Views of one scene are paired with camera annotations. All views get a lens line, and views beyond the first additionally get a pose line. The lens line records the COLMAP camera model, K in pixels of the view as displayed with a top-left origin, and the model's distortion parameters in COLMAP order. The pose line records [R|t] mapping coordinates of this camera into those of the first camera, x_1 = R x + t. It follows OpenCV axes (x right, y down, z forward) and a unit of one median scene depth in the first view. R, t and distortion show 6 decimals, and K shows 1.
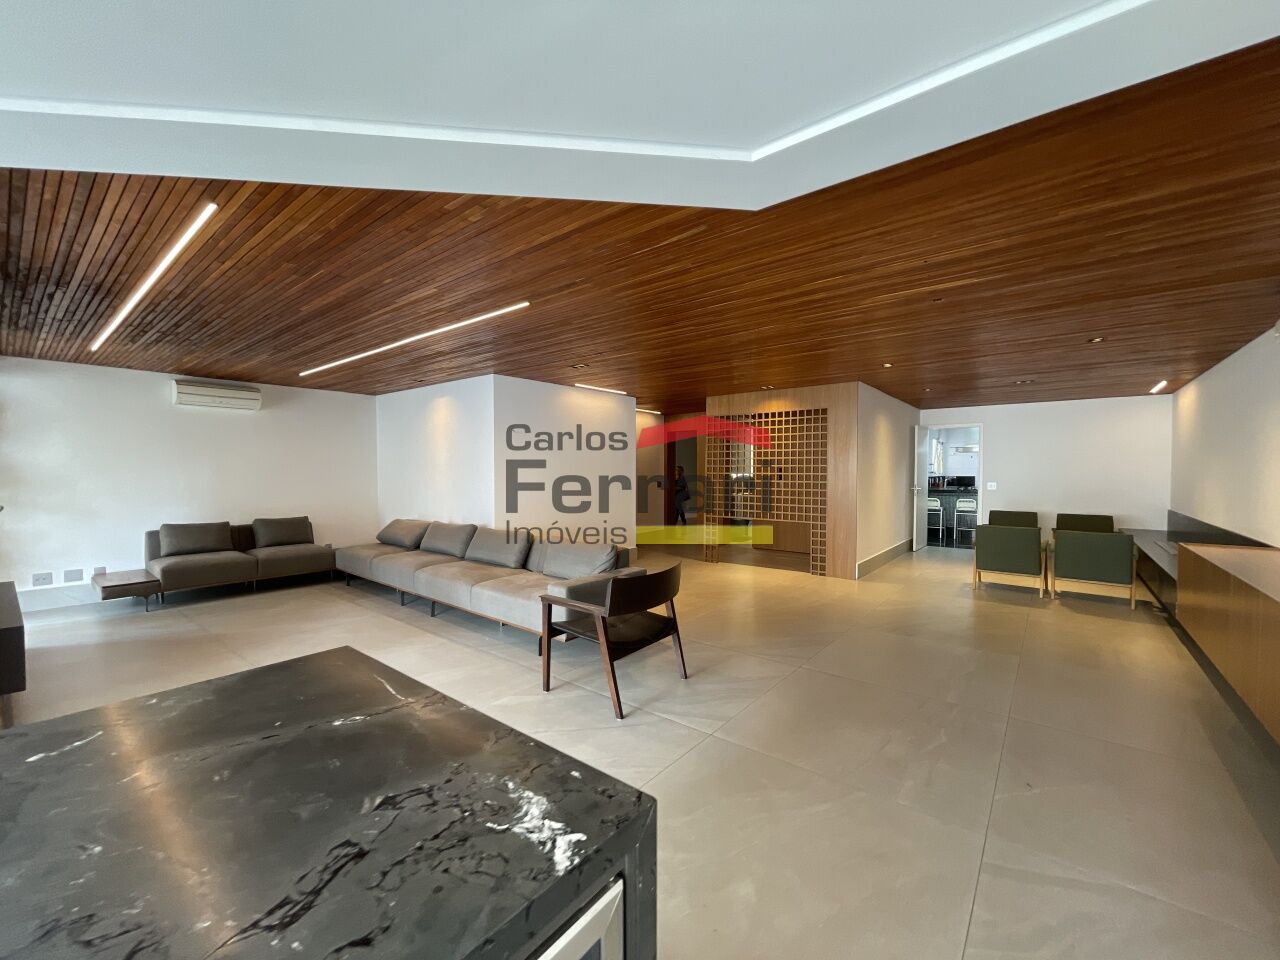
lens RADIAL K [[518.9, 0, 639.3], [0, 518.9, 478.4], [0, 0, 1]] dist [-0.003327, 0.001493]
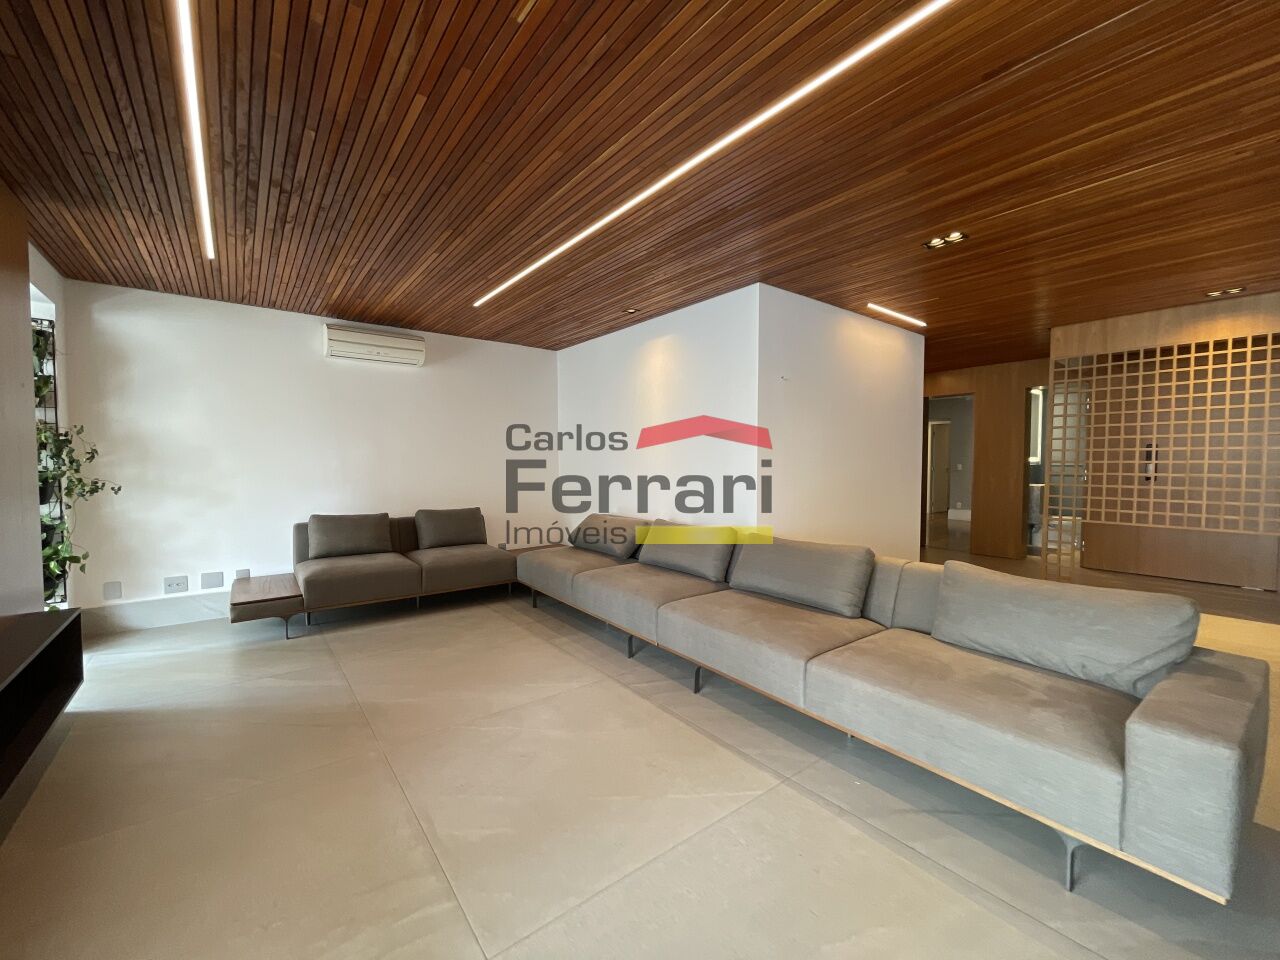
lens RADIAL K [[518.9, 0, 634.1], [0, 518.9, 477.9], [0, 0, 1]] dist [-0.003327, 0.001493]
pose [[0.971811, 0.007127, -0.235653, -0.309276], [-0.003928, 0.999894, 0.014040, 0.023480], [0.235728, -0.012718, 0.971736, 0.407936]]
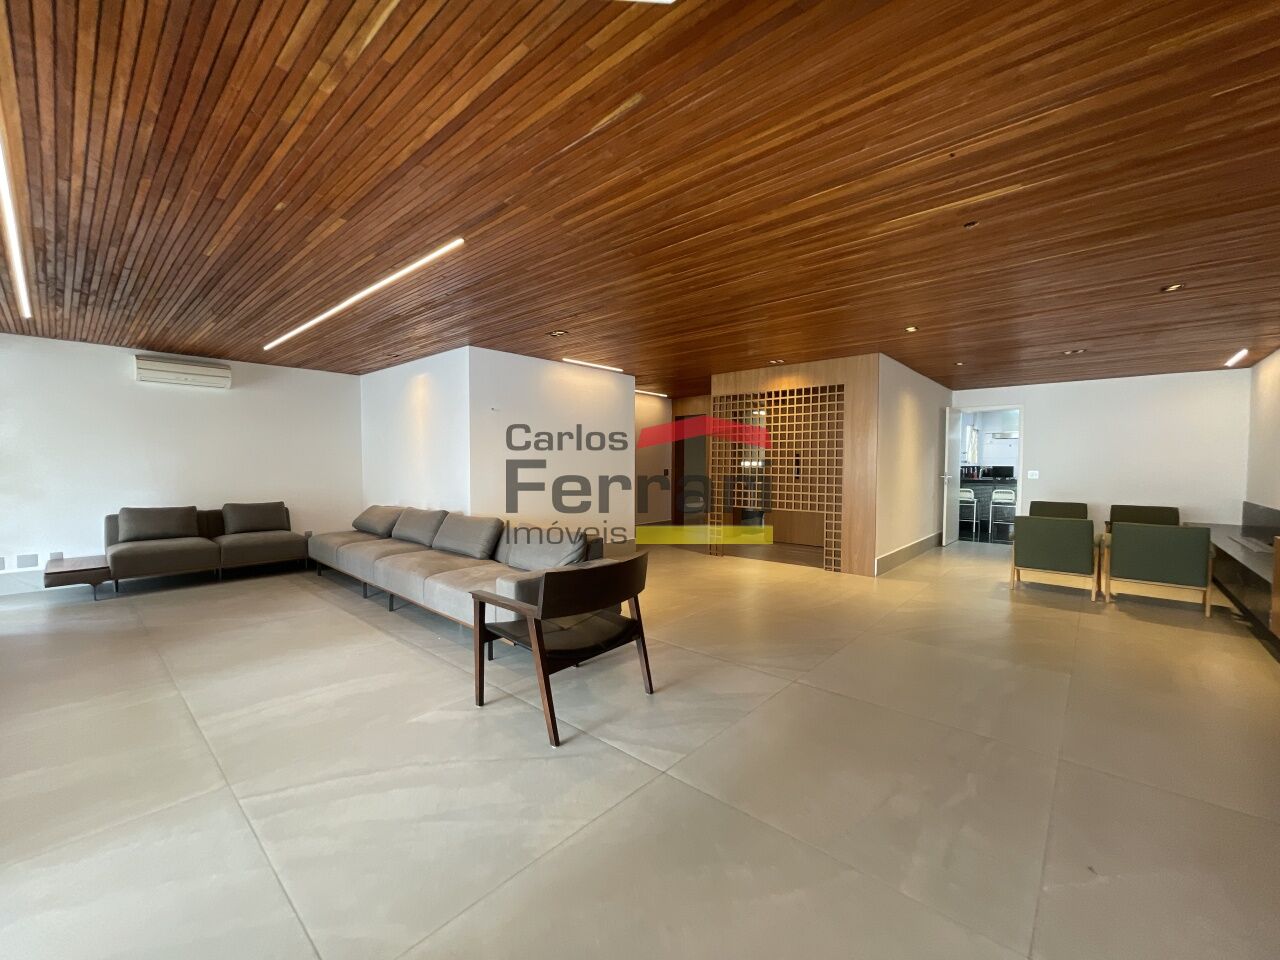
lens RADIAL K [[518.9, 0, 638.3], [0, 518.9, 477.0], [0, 0, 1]] dist [-0.003327, 0.001493]
pose [[0.998705, 0.004229, -0.050709, 0.070622], [-0.003737, 0.999945, 0.009802, 0.021290], [0.050748, -0.009600, 0.998665, 0.114658]]
